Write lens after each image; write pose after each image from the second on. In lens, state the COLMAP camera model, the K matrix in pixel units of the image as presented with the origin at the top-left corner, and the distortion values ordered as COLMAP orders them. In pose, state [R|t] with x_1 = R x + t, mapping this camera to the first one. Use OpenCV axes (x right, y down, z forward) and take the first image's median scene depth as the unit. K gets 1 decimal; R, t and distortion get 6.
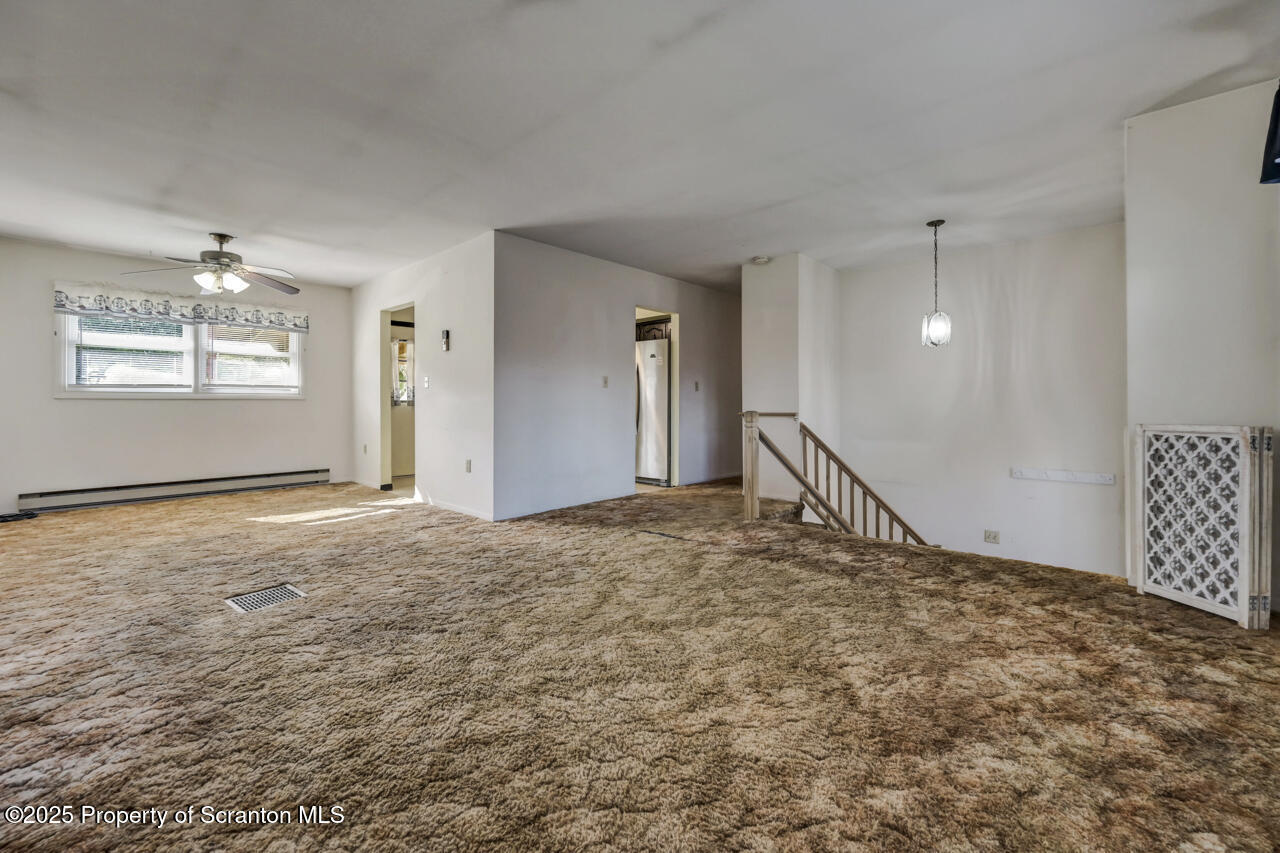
lens RADIAL K [[521.3, 0, 643.3], [0, 521.3, 411.0], [0, 0, 1]] dist [-0.001703, -0.000246]
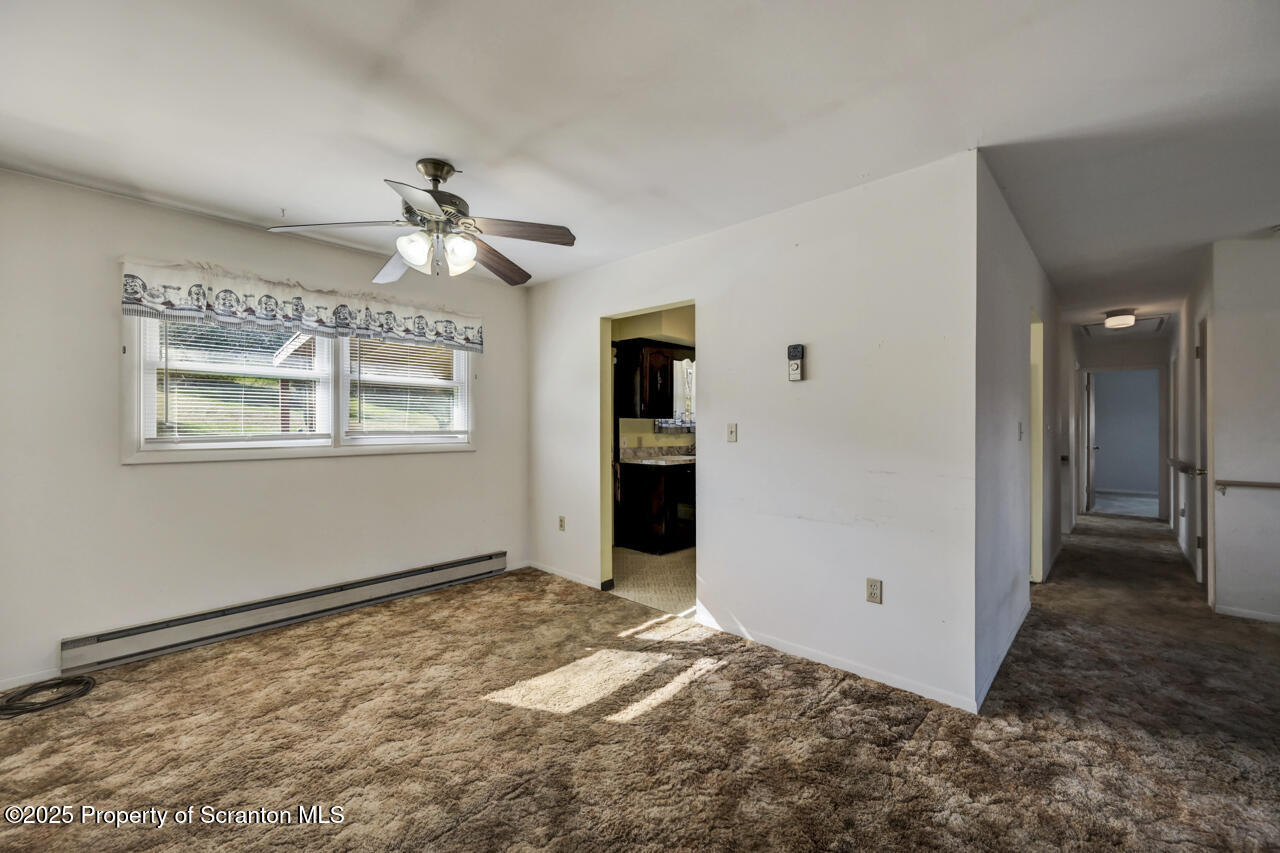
lens RADIAL K [[510.9, 0, 642.1], [0, 510.9, 433.0], [0, 0, 1]] dist [-0.000898, 0.000076]
pose [[0.999921, 0.000424, -0.012601, -0.537078], [-0.000442, 0.999999, -0.001479, -0.055566], [0.012600, 0.001484, 0.999920, 0.433007]]
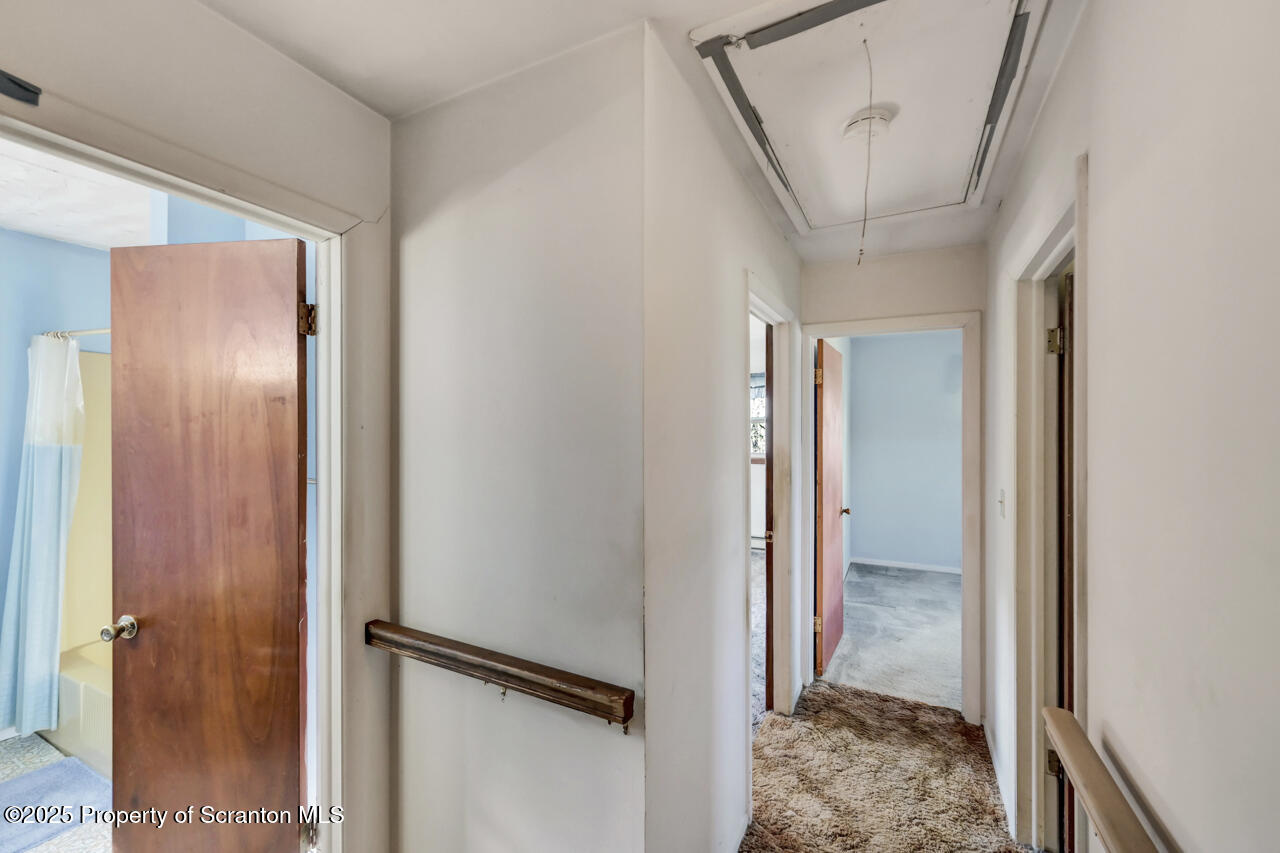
lens RADIAL K [[510.9, 0, 642.1], [0, 510.9, 433.0], [0, 0, 1]] dist [-0.000898, 0.000076]
pose [[0.964701, 0.003334, 0.263328, 0.377605], [-0.003098, 0.999994, -0.001308, -0.117687], [-0.263331, 0.000446, 0.964705, 1.403735]]
